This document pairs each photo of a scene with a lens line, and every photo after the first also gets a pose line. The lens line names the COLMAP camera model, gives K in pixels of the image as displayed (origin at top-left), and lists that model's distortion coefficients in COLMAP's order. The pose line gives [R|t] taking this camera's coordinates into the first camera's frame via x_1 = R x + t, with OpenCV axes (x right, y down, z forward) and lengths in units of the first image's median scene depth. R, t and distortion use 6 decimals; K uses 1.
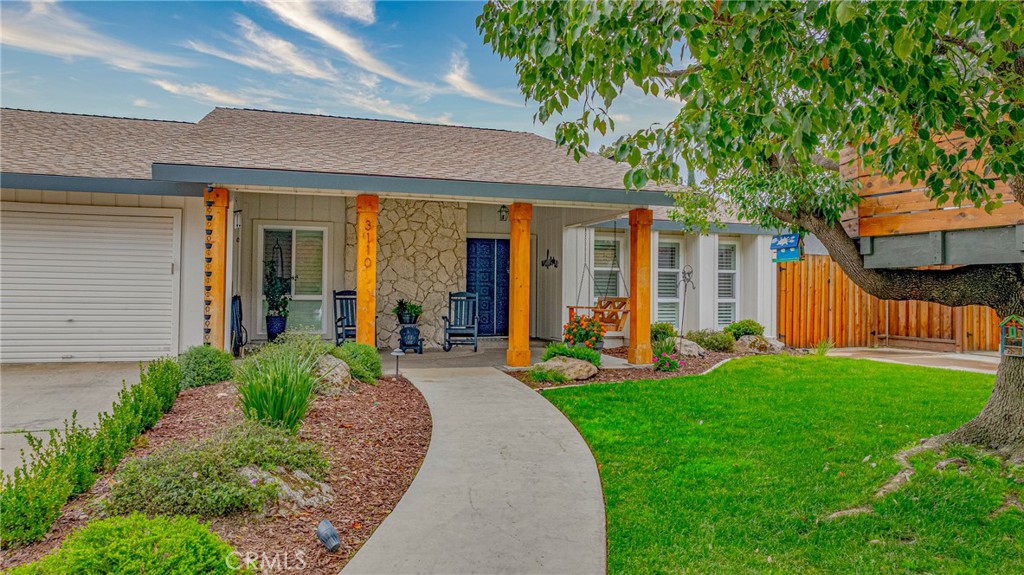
lens RADIAL K [[729.9, 0, 518.3], [0, 729.9, 285.8], [0, 0, 1]] dist [-0.028238, 0.019490]
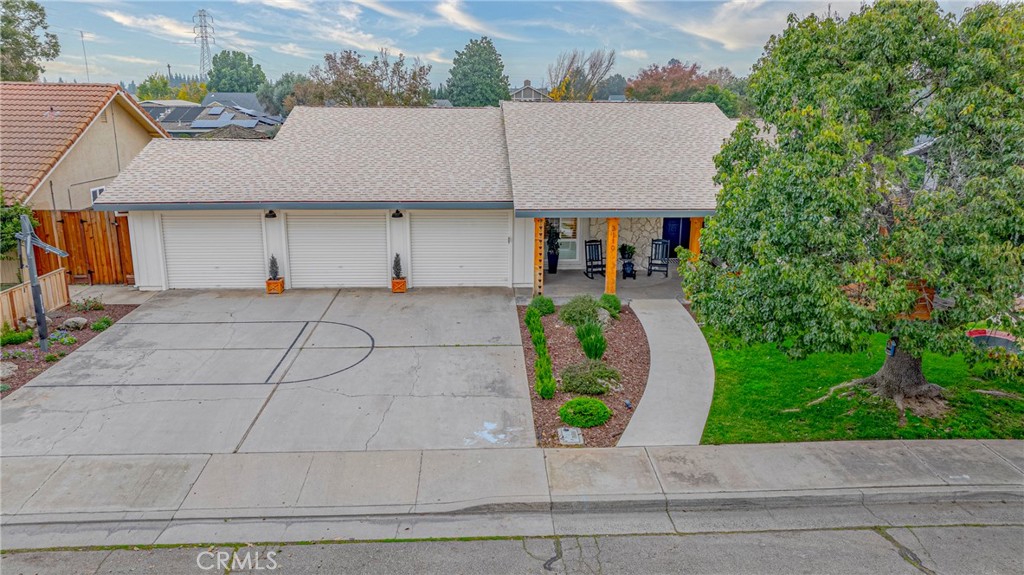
lens RADIAL K [[729.9, 0, 512.7], [0, 729.9, 283.1], [0, 0, 1]] dist [-0.028238, 0.019490]
pose [[0.968263, 0.056348, -0.243499, 0.012843], [0.007913, 0.966855, 0.255203, -0.530113], [0.249808, -0.249030, 0.935724, -1.082781]]
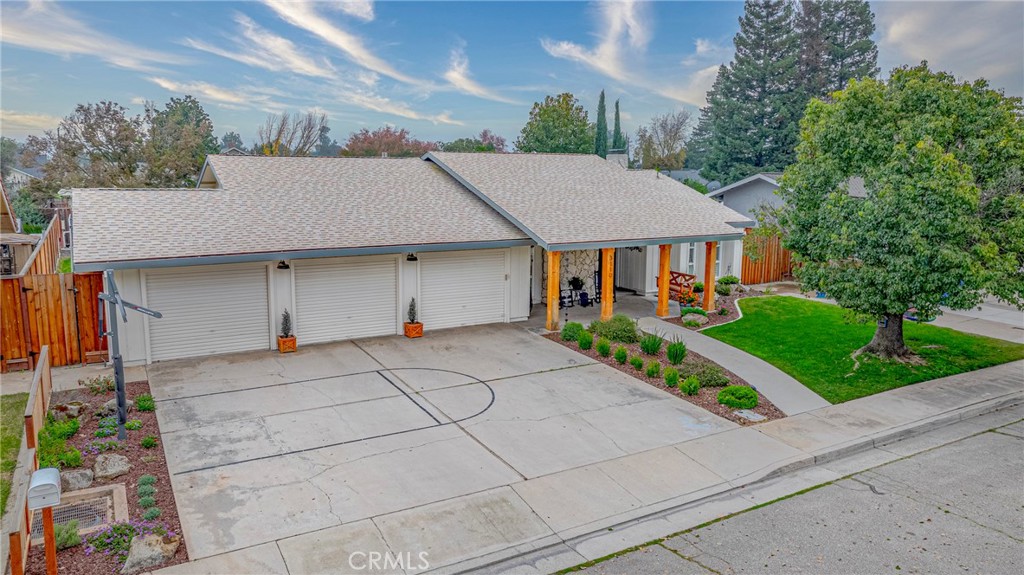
lens RADIAL K [[729.9, 0, 516.4], [0, 729.9, 284.7], [0, 0, 1]] dist [-0.028238, 0.019490]
pose [[0.974207, -0.039308, 0.222206, -1.180304], [0.000359, 0.984980, 0.172669, -0.464183], [-0.225655, -0.168136, 0.959588, -1.257758]]
